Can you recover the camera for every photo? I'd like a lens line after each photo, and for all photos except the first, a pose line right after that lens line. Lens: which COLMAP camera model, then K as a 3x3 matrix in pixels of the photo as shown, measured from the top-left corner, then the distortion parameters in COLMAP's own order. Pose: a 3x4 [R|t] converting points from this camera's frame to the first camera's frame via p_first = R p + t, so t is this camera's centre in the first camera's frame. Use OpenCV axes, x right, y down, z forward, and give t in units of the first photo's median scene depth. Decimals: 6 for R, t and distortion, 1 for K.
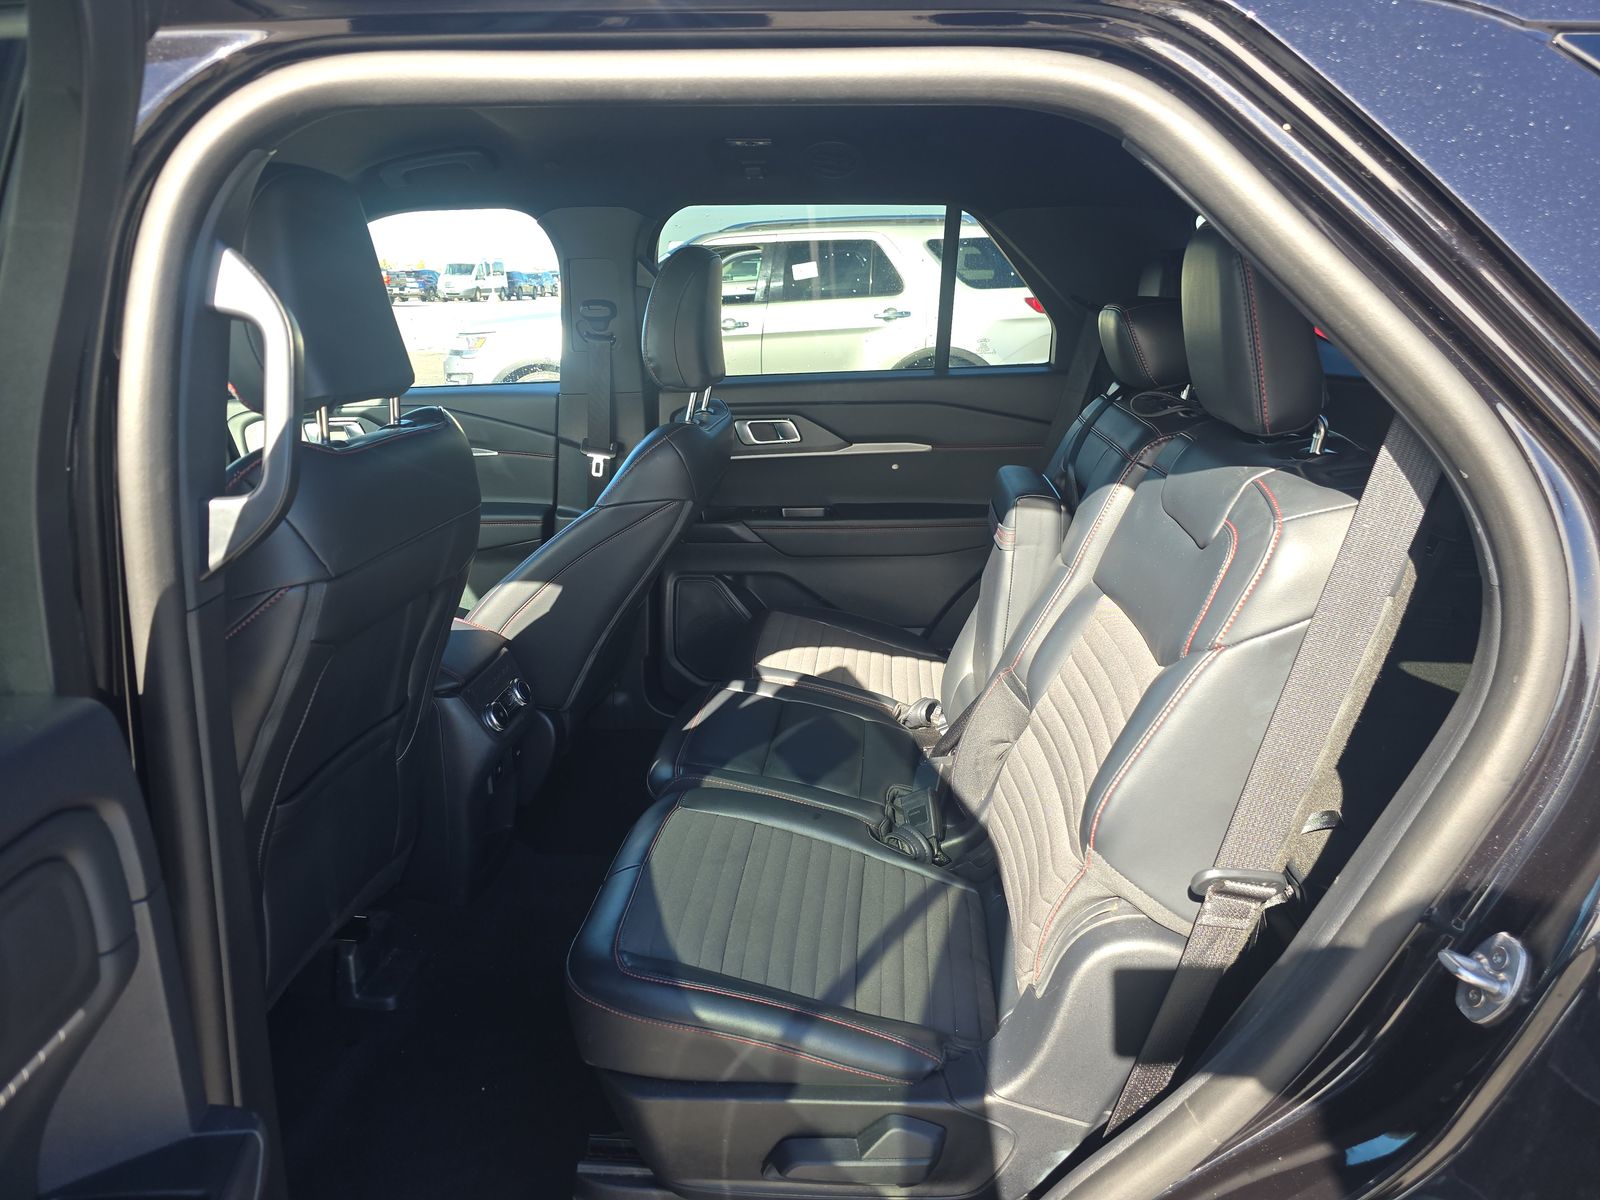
lens RADIAL K [[1091.0, 0, 800.0], [0, 1091.0, 600.0], [0, 0, 1]] dist [0.034225, 0.000063]
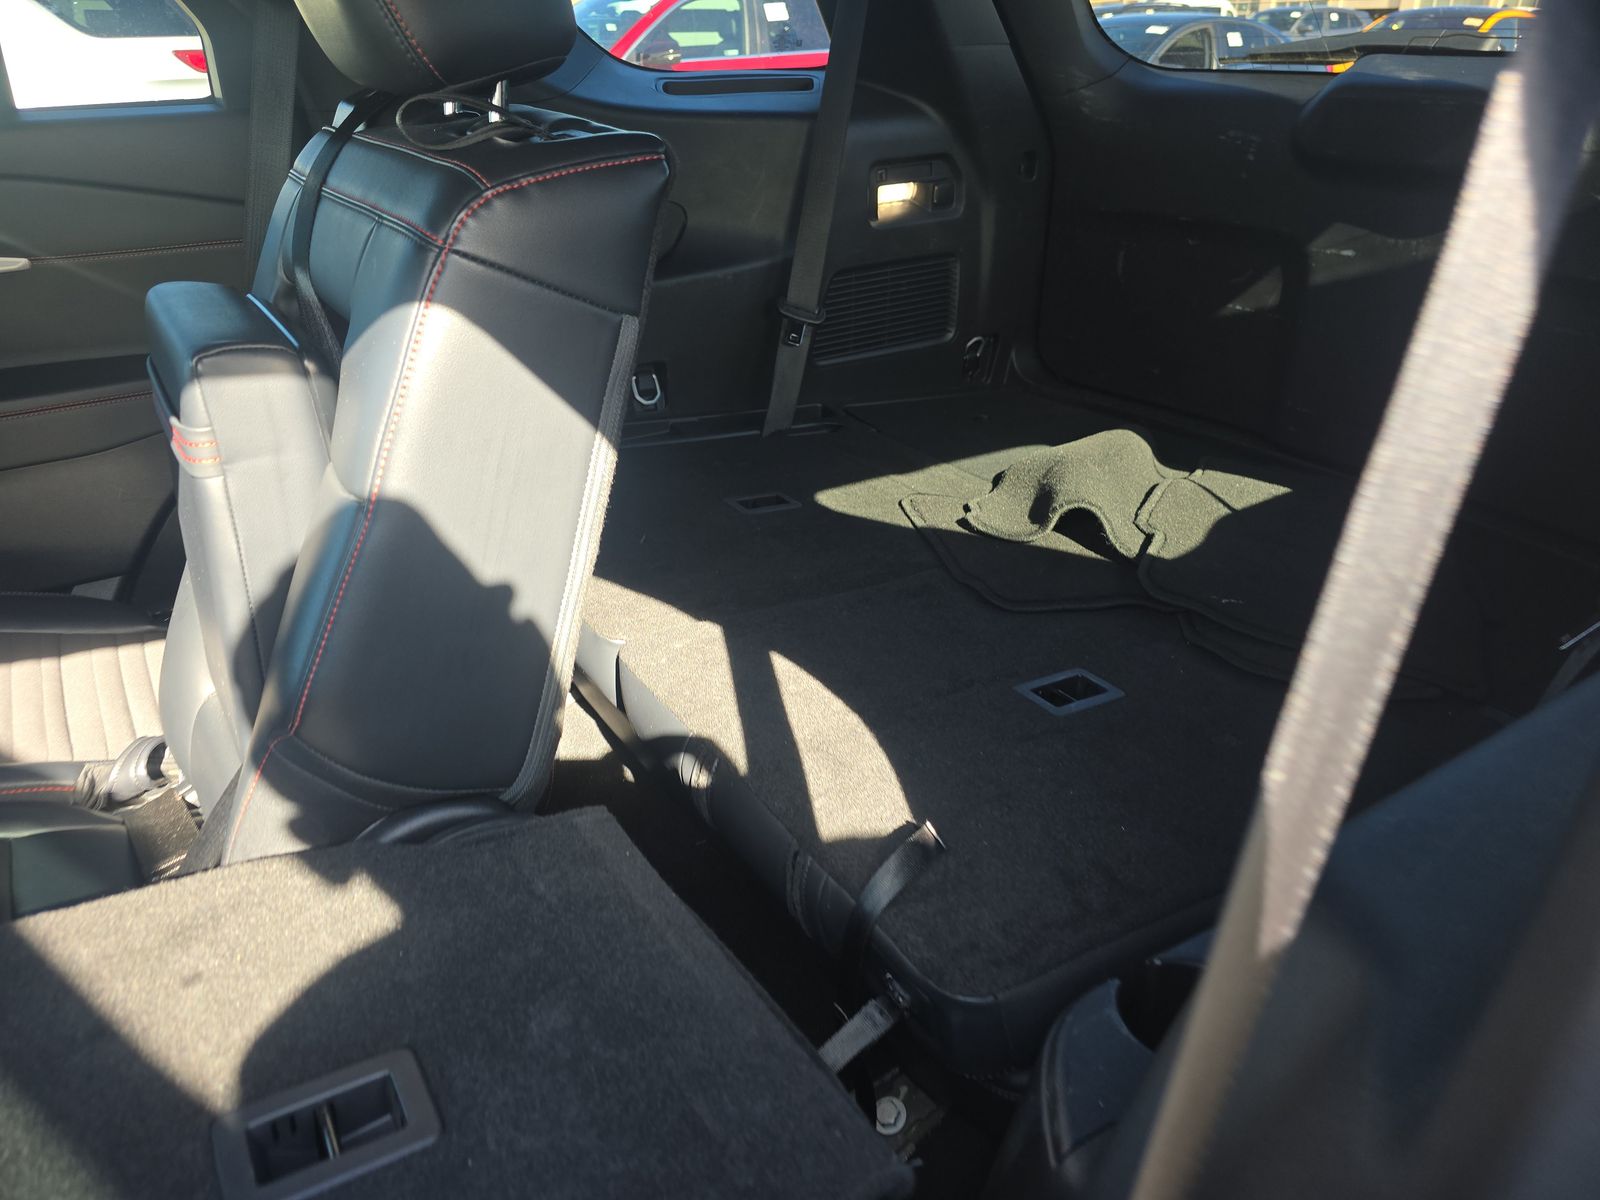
lens RADIAL K [[1091.0, 0, 800.0], [0, 1091.0, 600.0], [0, 0, 1]] dist [0.034225, 0.000063]
pose [[0.790231, -0.273071, 0.548605, 0.107279], [0.171765, 0.958043, 0.229455, -0.054014], [-0.588245, -0.087091, 0.803980, 0.434431]]
